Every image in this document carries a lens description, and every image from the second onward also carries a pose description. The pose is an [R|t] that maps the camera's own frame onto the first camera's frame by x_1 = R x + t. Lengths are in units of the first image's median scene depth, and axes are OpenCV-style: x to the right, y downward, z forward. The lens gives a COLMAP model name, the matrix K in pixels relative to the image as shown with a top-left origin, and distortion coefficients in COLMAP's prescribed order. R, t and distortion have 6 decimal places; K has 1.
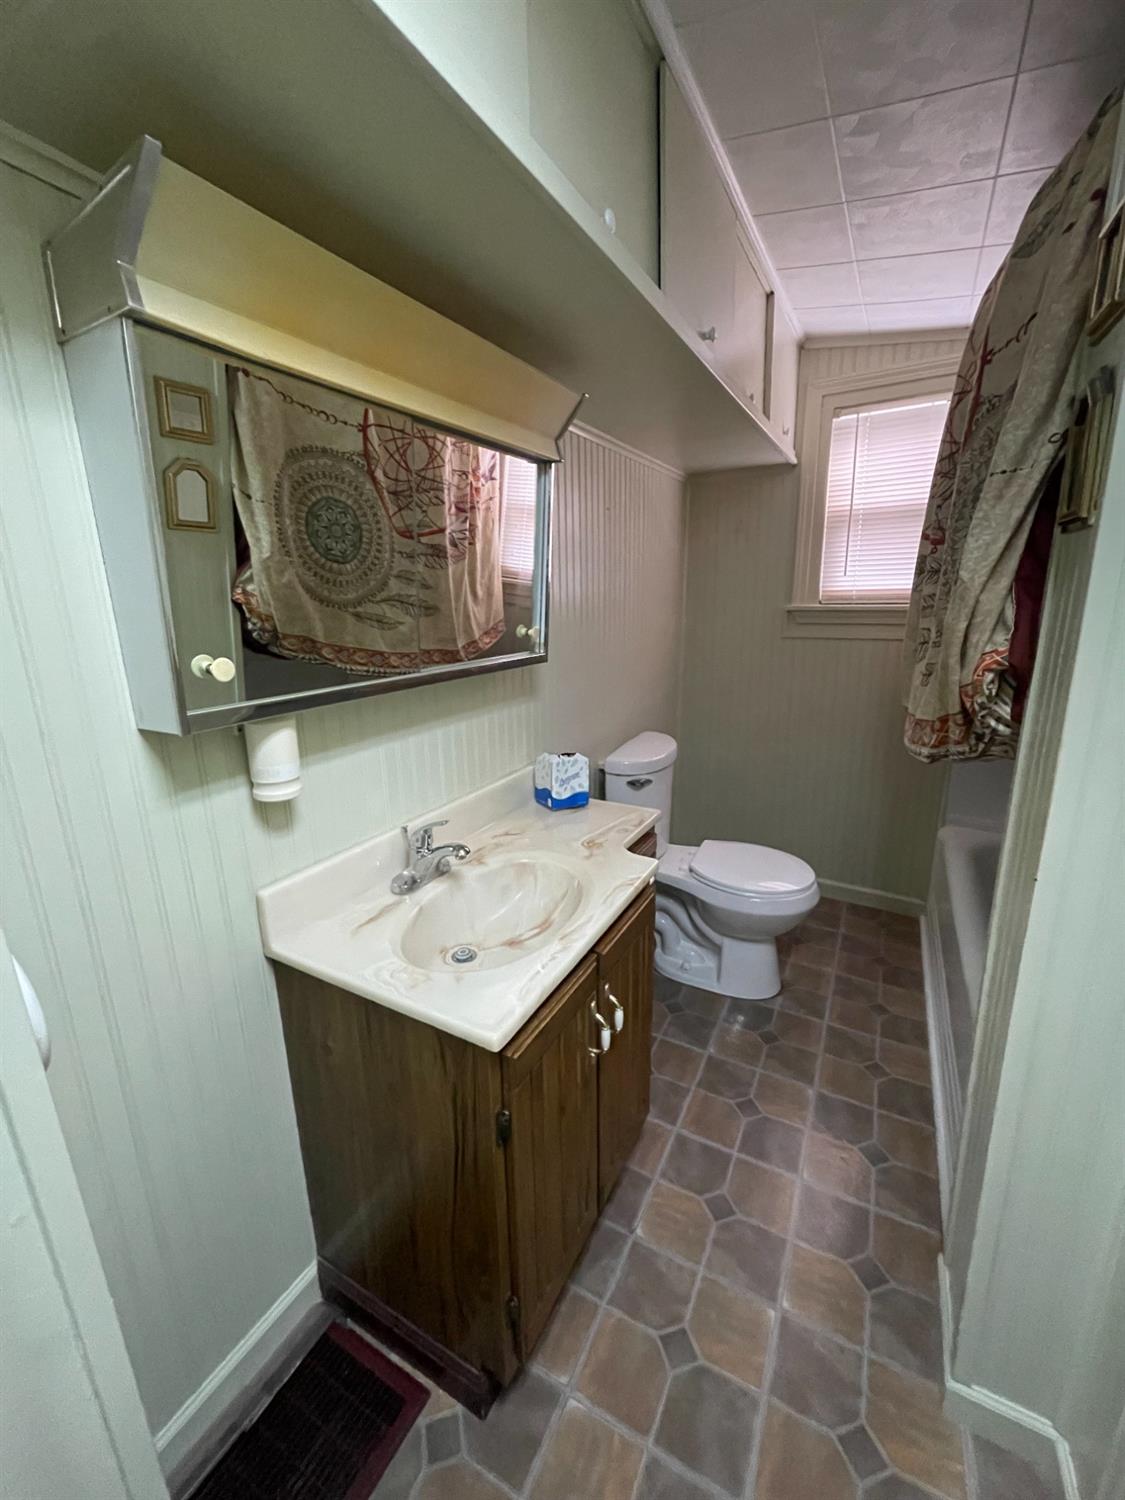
lens RADIAL K [[604.7, 0, 562.4], [0, 604.7, 743.3], [0, 0, 1]] dist [-0.004420, -0.001179]
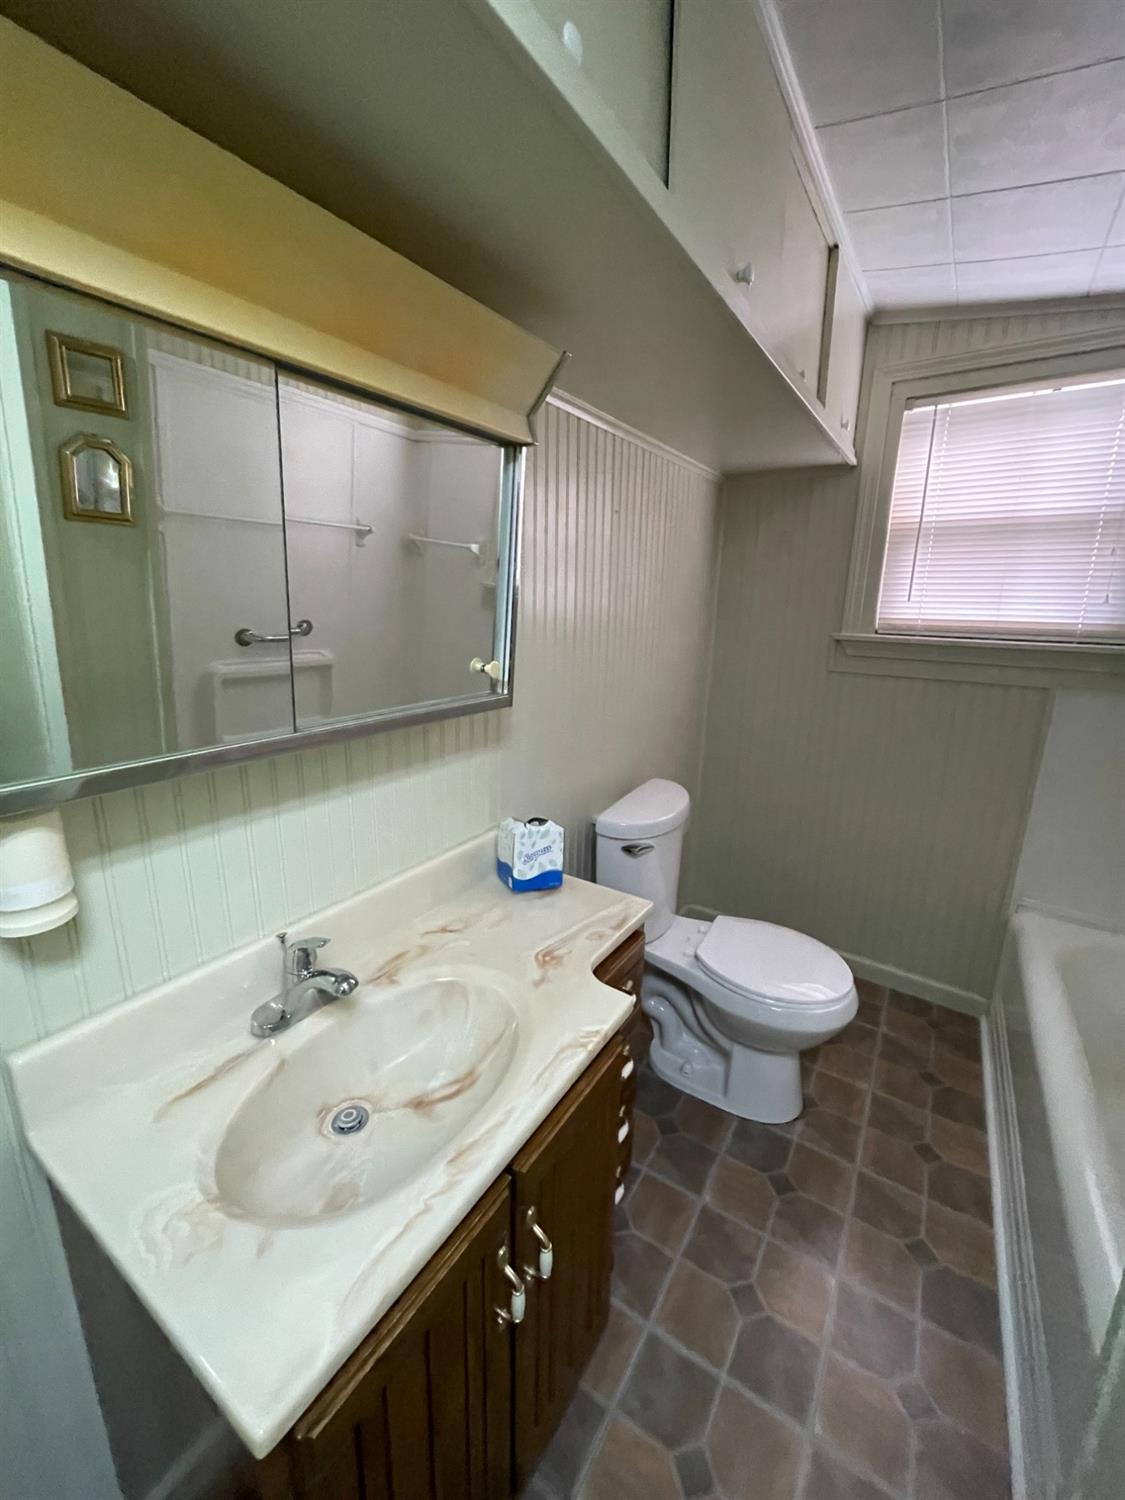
lens RADIAL K [[604.7, 0, 560.5], [0, 604.7, 746.5], [0, 0, 1]] dist [-0.004420, -0.001179]
pose [[0.996655, 0.052596, -0.062555, 0.084051], [-0.052719, 0.998609, -0.000314, -0.082678], [0.062452, 0.003610, 0.998041, 0.224930]]
